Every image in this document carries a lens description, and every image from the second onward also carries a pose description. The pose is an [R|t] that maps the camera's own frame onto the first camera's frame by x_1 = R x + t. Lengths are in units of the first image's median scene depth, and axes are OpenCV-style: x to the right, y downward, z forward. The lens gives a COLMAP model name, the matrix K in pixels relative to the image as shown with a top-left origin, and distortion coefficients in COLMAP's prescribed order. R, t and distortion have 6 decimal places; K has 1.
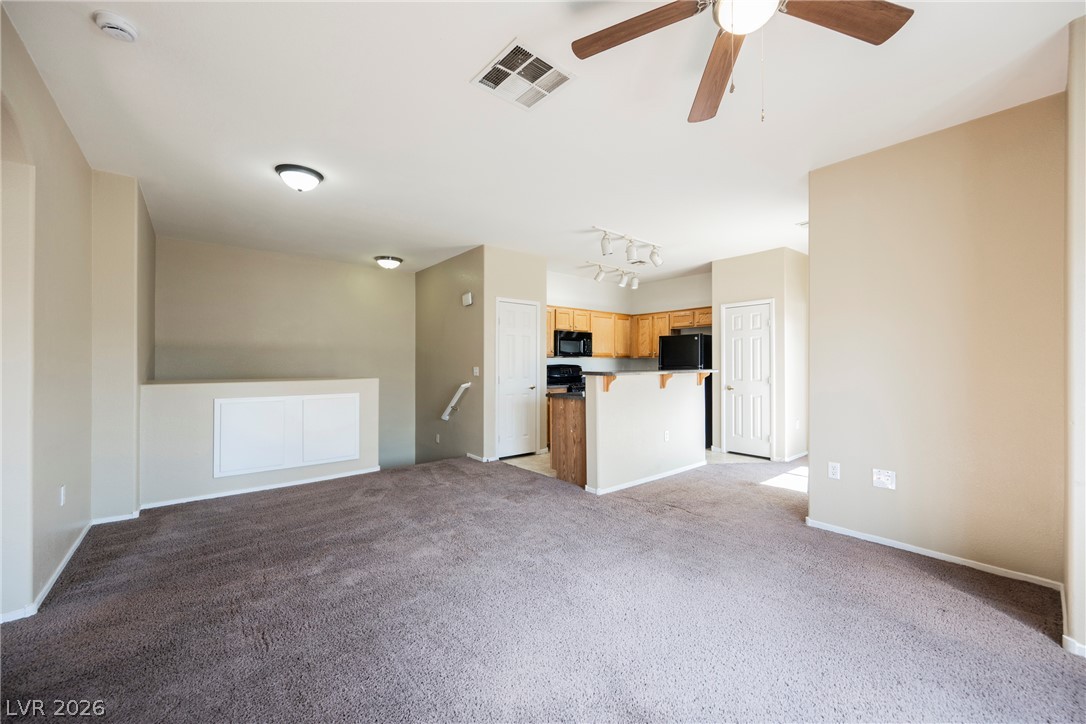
lens RADIAL K [[422.0, 0, 551.7], [0, 422.0, 363.4], [0, 0, 1]] dist [-0.000331, 0.000025]
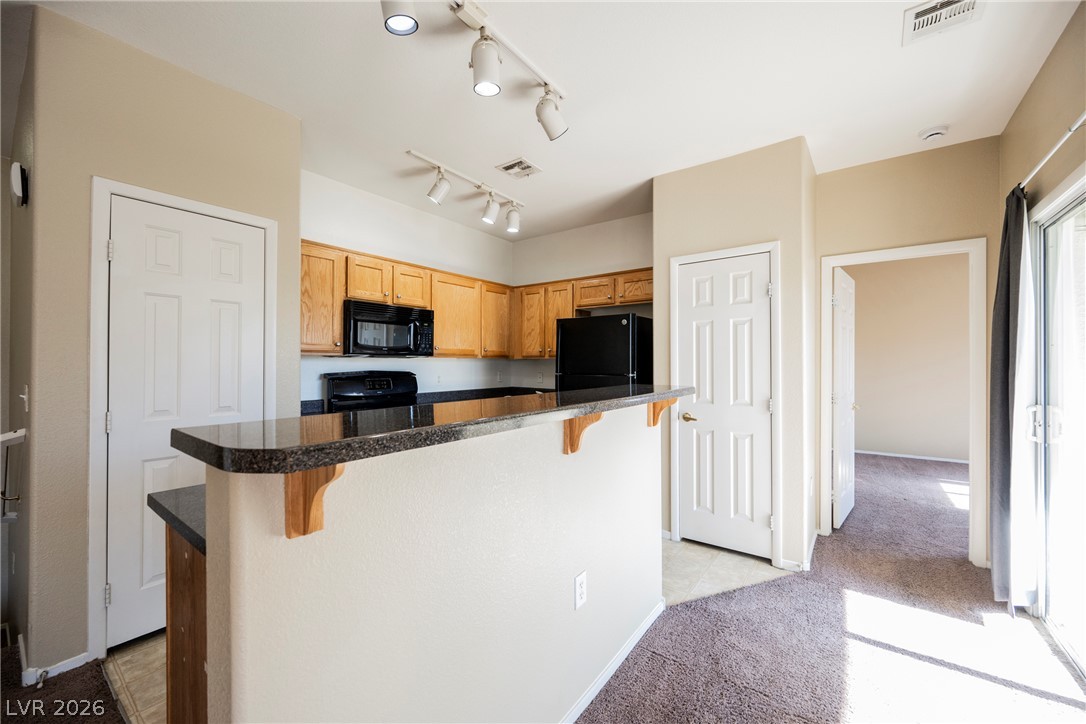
lens RADIAL K [[418.9, 0, 547.3], [0, 418.9, 361.0], [0, 0, 1]] dist [-0.000900, -0.000145]
pose [[0.972984, 0.002649, 0.230856, 0.117119], [-0.001479, 0.999985, -0.005242, -0.007219], [-0.230866, 0.004759, 0.972974, 0.472233]]
